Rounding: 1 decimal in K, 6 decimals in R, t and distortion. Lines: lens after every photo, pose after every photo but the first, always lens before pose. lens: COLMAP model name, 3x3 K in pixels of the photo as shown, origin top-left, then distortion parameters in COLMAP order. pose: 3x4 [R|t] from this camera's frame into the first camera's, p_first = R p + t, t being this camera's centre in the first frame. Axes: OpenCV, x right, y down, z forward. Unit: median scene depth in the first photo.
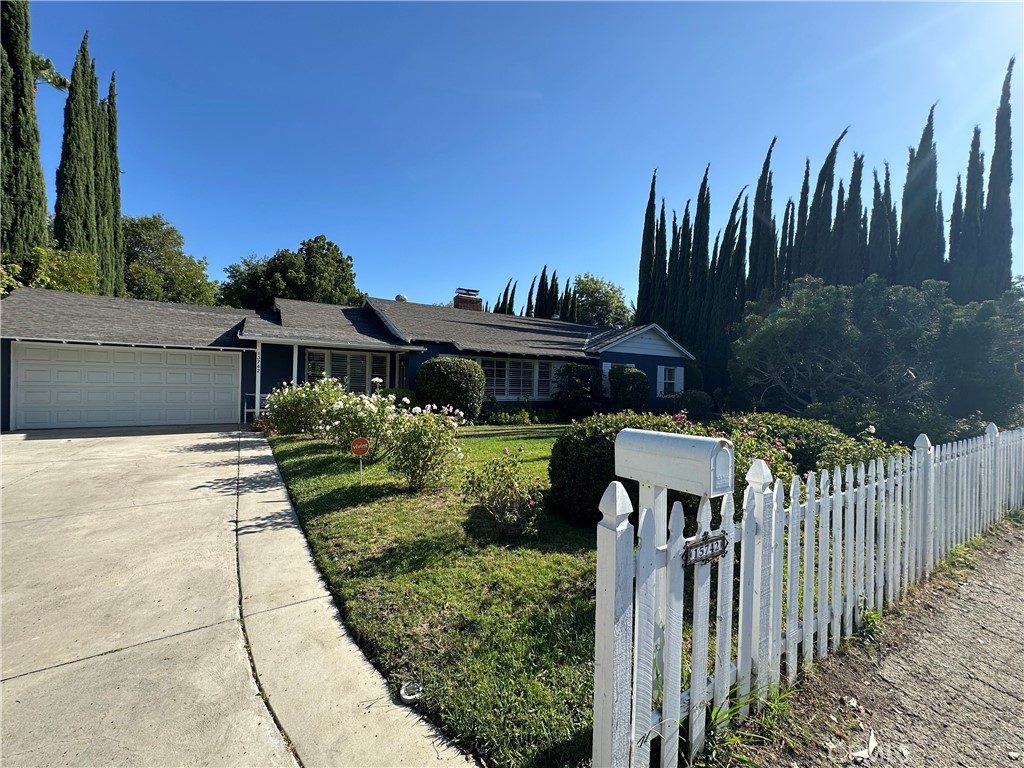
lens RADIAL K [[407.2, 0, 509.3], [0, 407.2, 385.5], [0, 0, 1]] dist [-0.006151, 0.001420]
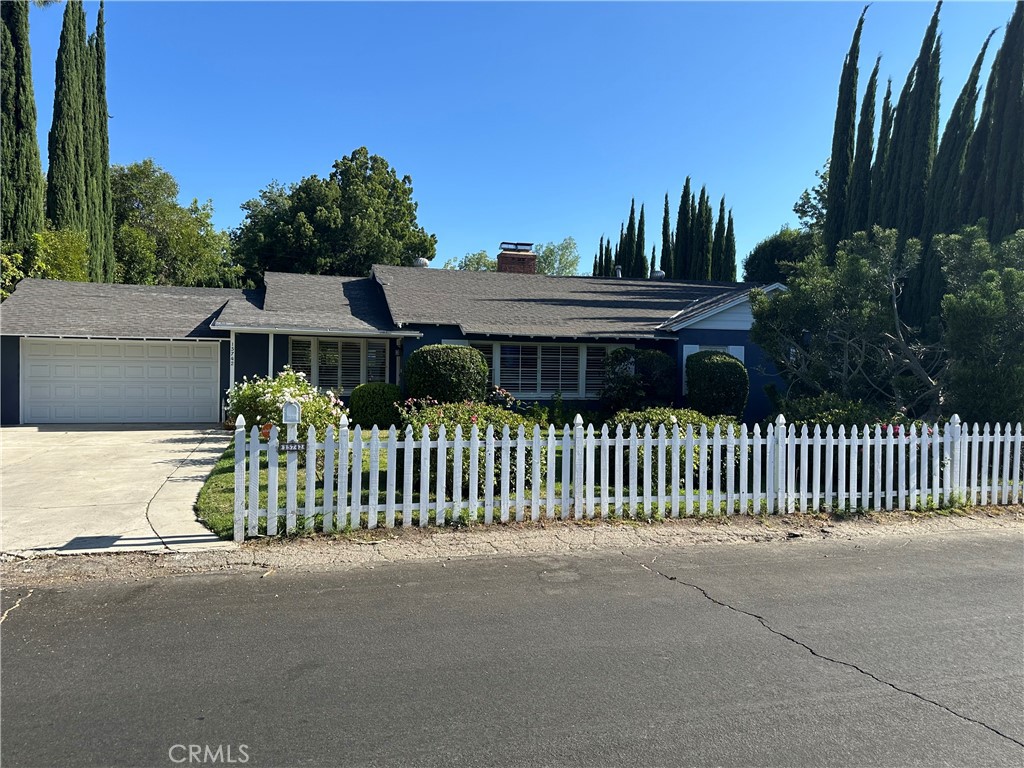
lens RADIAL K [[751.1, 0, 513.2], [0, 751.1, 386.0], [0, 0, 1]] dist [0.009964, -0.023924]
pose [[0.961437, 0.000551, -0.275026, 0.346842], [0.001828, 0.999963, 0.008394, 0.000768], [0.275020, -0.008573, 0.961400, -0.340630]]
